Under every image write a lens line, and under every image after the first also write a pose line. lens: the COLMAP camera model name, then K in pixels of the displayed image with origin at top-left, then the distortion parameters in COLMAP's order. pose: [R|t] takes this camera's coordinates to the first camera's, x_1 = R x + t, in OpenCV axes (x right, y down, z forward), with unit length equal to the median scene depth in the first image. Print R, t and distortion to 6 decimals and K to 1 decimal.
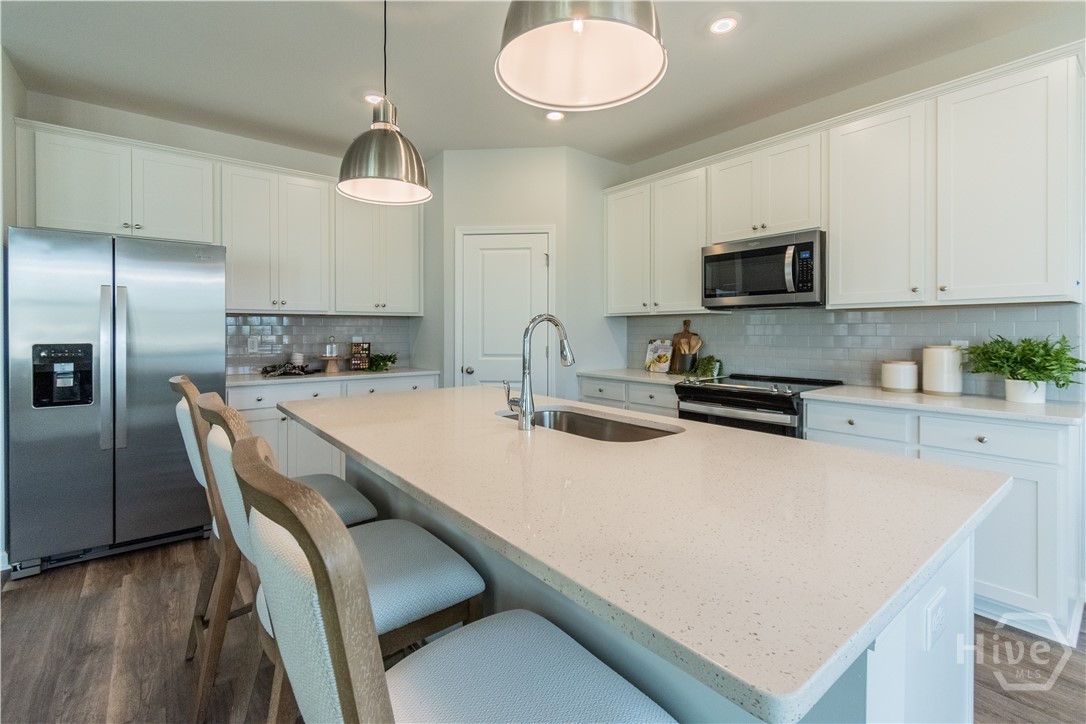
lens RADIAL K [[487.7, 0, 548.9], [0, 487.7, 334.4], [0, 0, 1]] dist [0.002106, -0.000202]
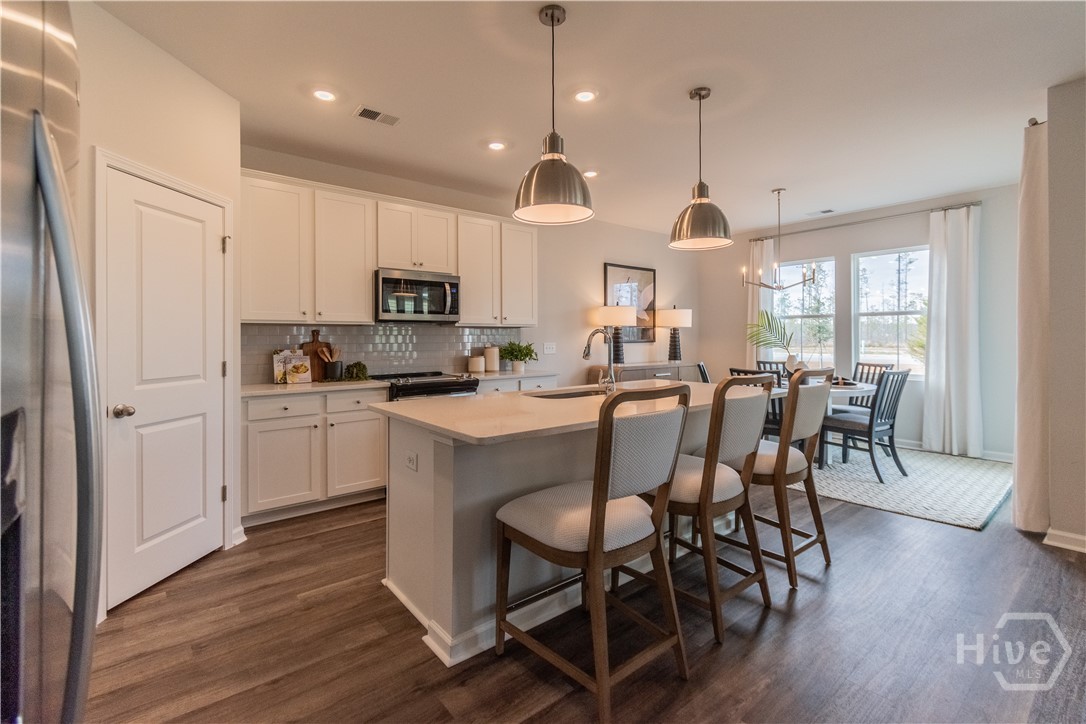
lens RADIAL K [[487.7, 0, 548.9], [0, 487.7, 334.4], [0, 0, 1]] dist [0.002106, -0.000202]
pose [[-0.004577, 0.010750, 0.999932, -0.796140], [0.008836, 0.999904, -0.010709, -0.004158], [-0.999950, 0.008786, -0.004672, 0.550130]]
